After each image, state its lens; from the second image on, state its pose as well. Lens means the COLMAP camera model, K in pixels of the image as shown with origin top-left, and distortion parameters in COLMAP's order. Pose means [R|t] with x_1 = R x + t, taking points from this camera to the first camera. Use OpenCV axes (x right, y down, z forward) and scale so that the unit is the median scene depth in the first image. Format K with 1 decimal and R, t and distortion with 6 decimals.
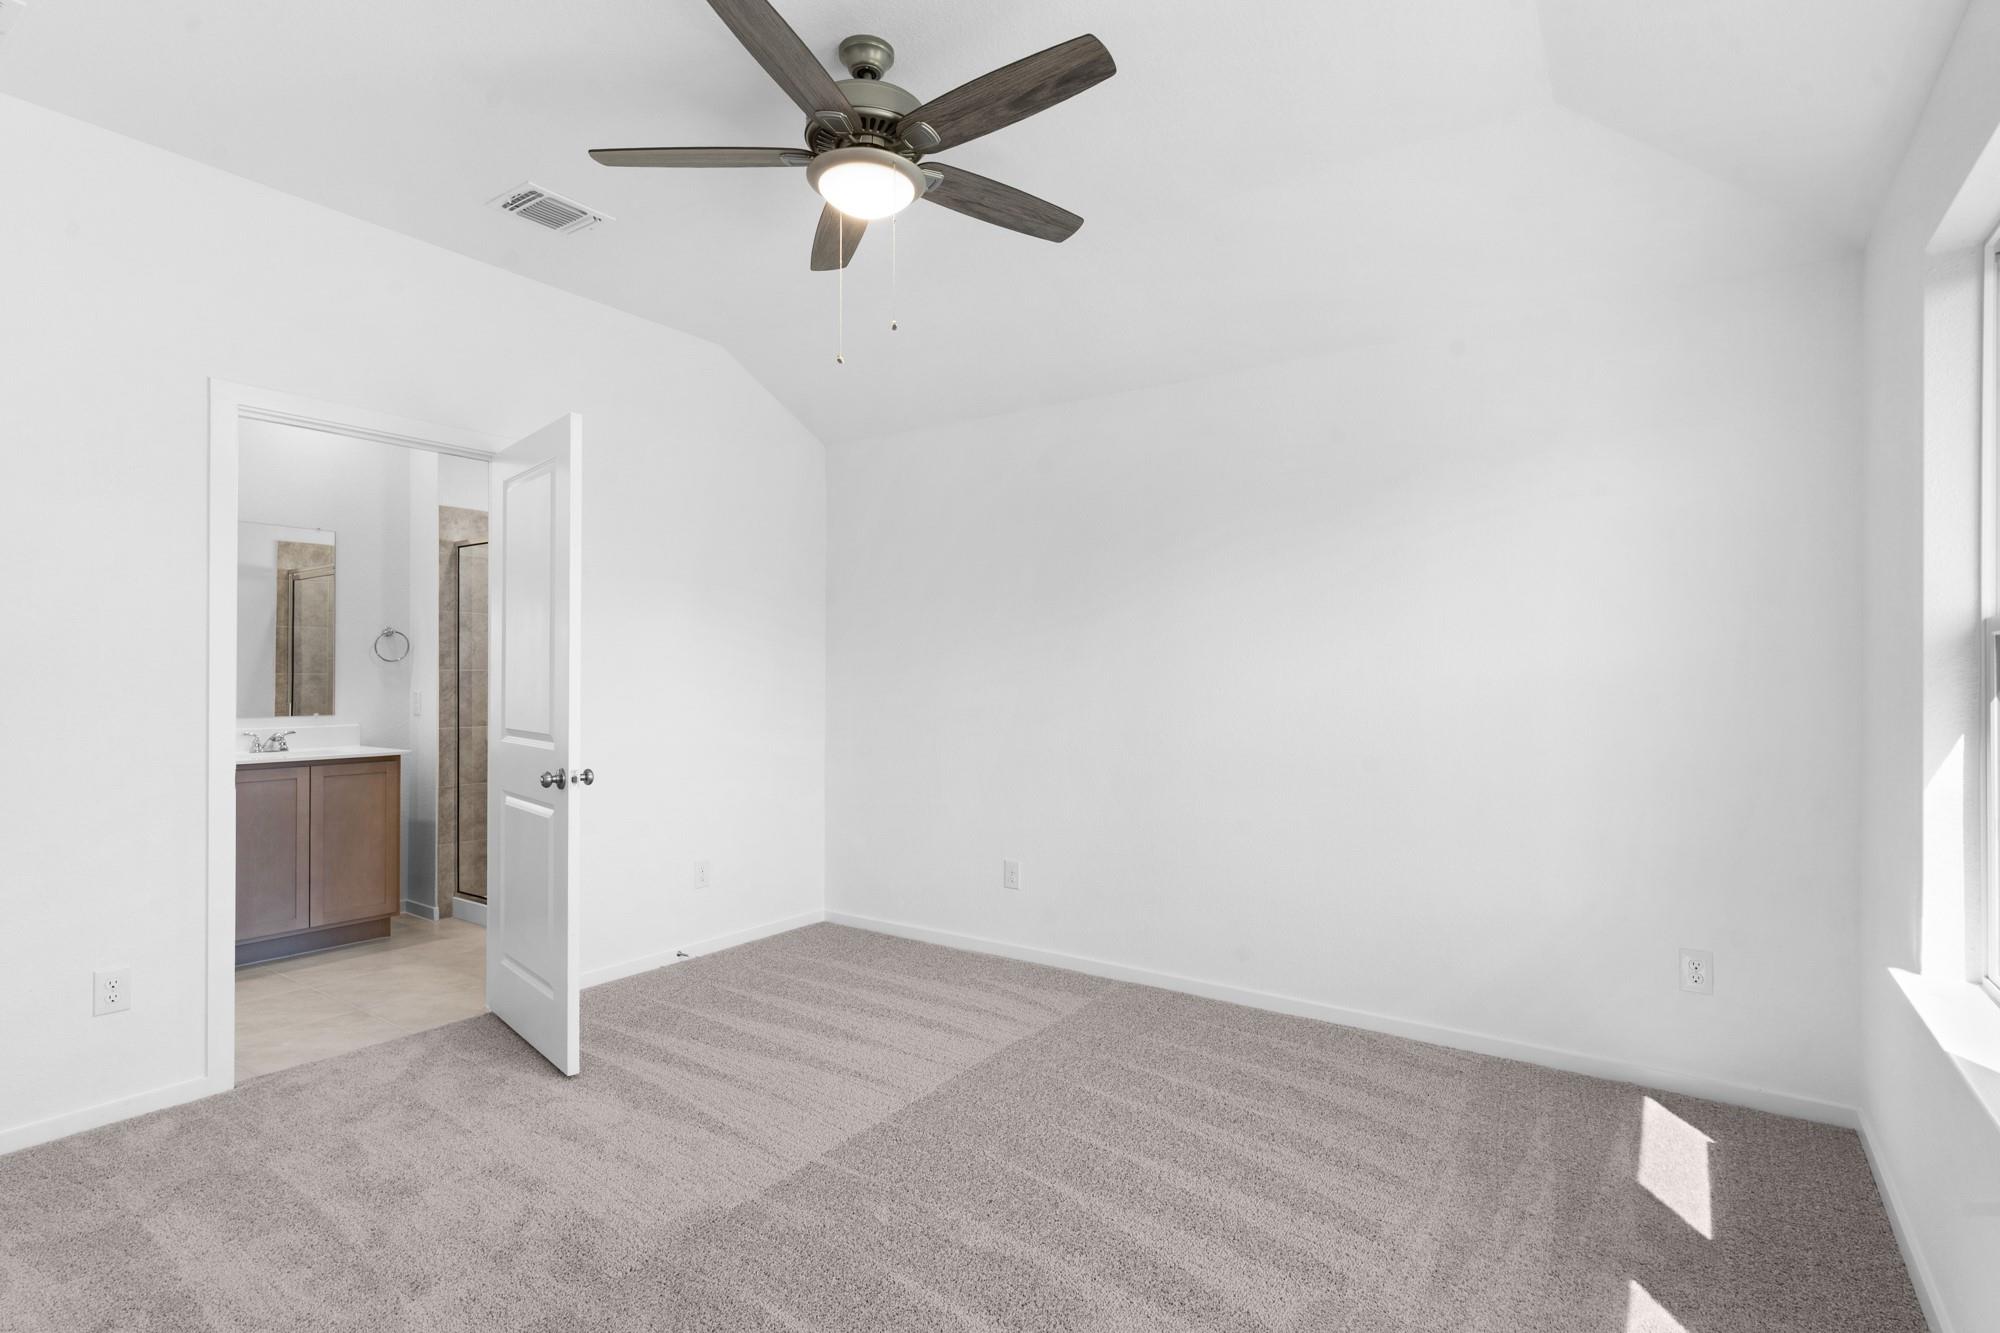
lens RADIAL K [[978.7, 0, 998.2], [0, 978.7, 675.0], [0, 0, 1]] dist [0.003300, 0.000959]
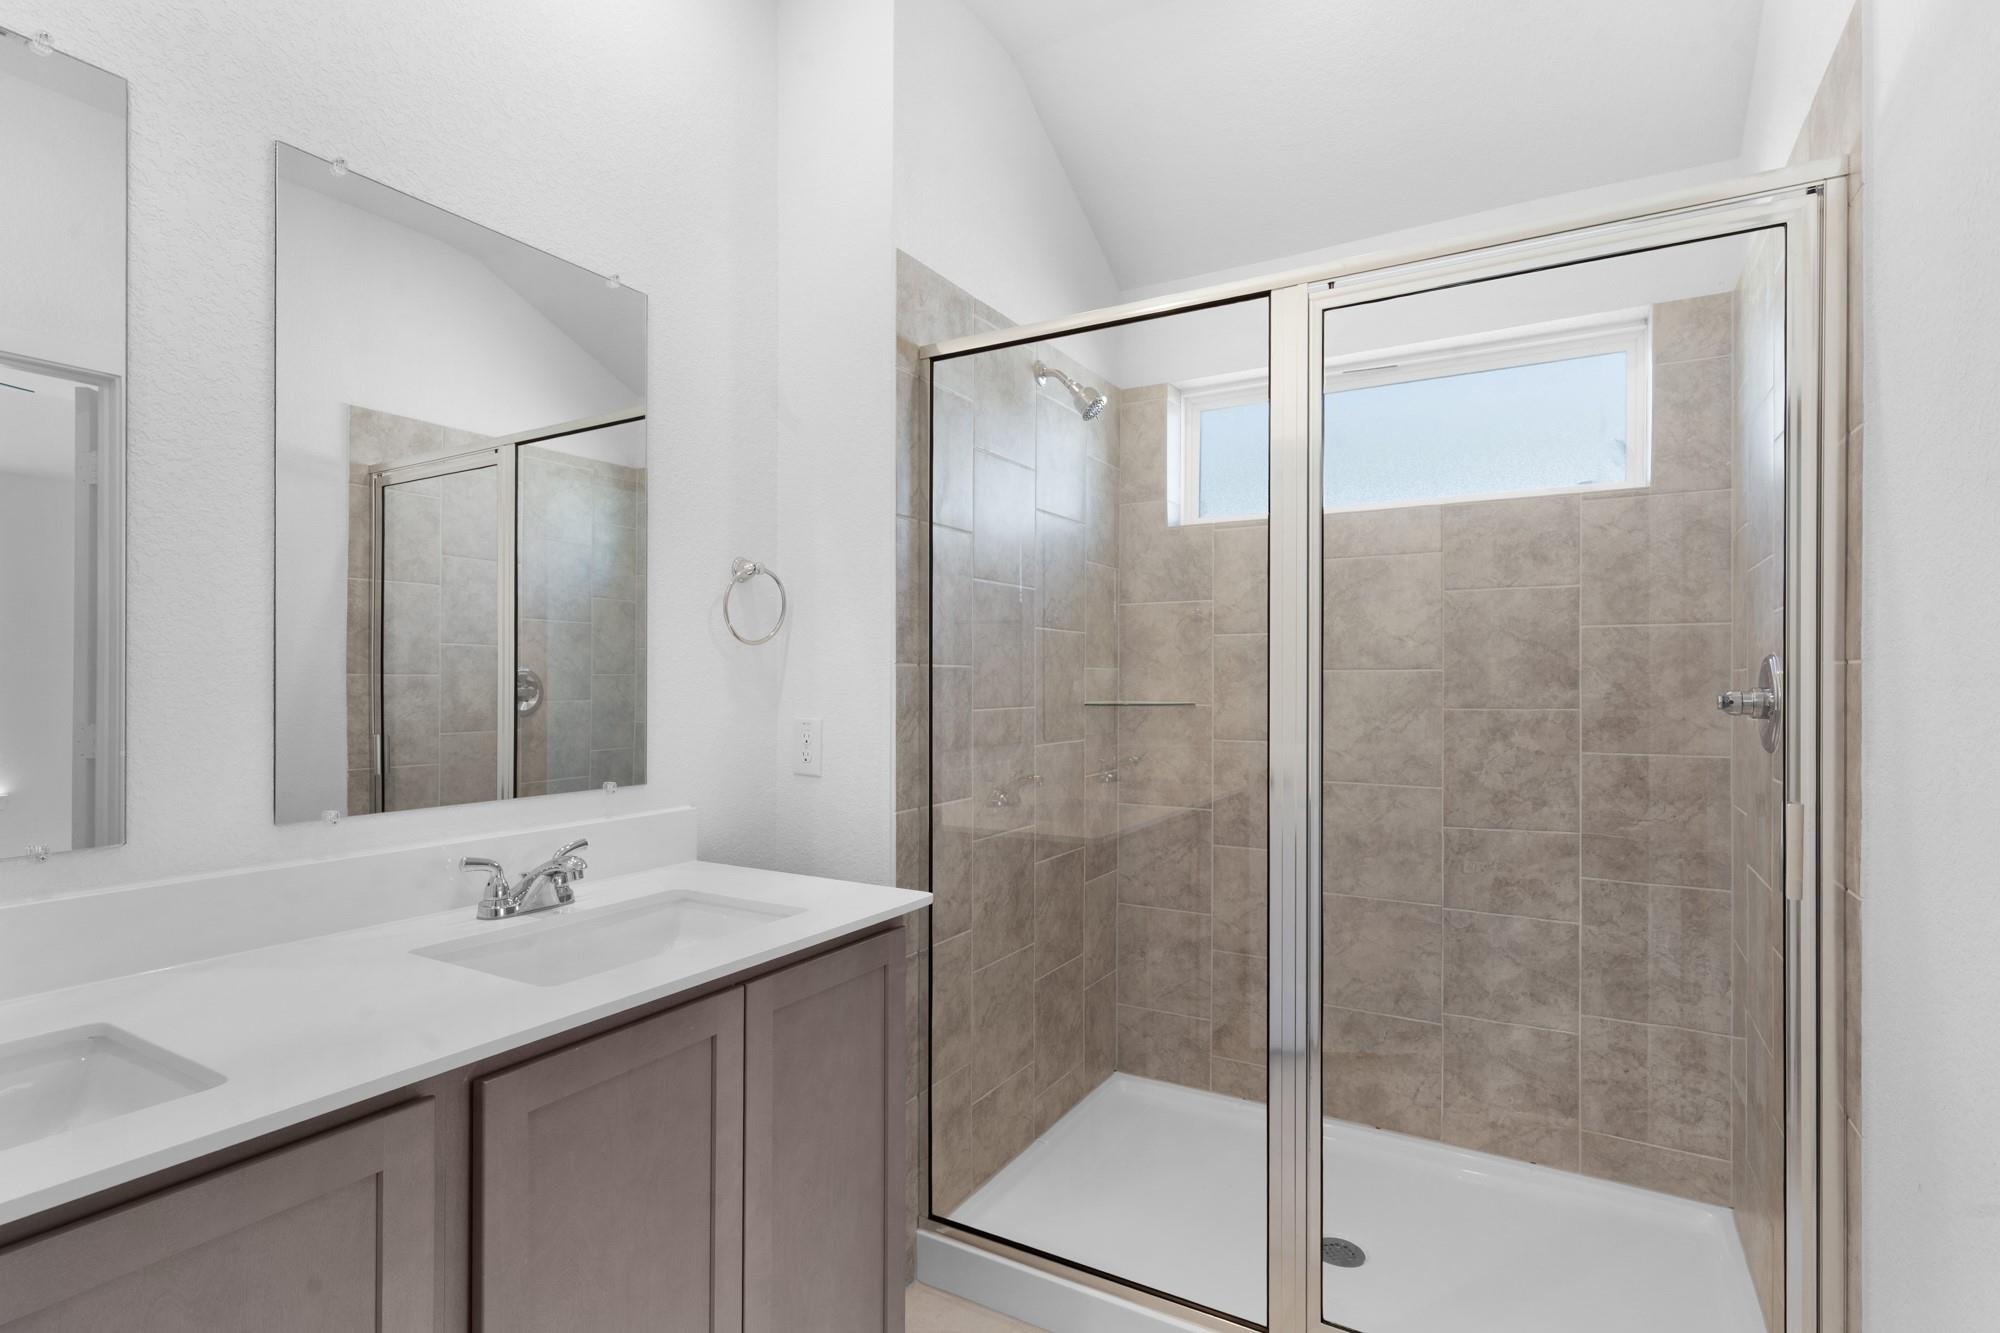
lens RADIAL K [[978.7, 0, 1004.8], [0, 978.7, 667.9], [0, 0, 1]] dist [0.003300, 0.000959]
pose [[0.996371, -0.002143, 0.085091, -0.450303], [0.002555, 0.999986, -0.004736, -0.001974], [-0.085079, 0.004936, 0.996362, 0.483670]]
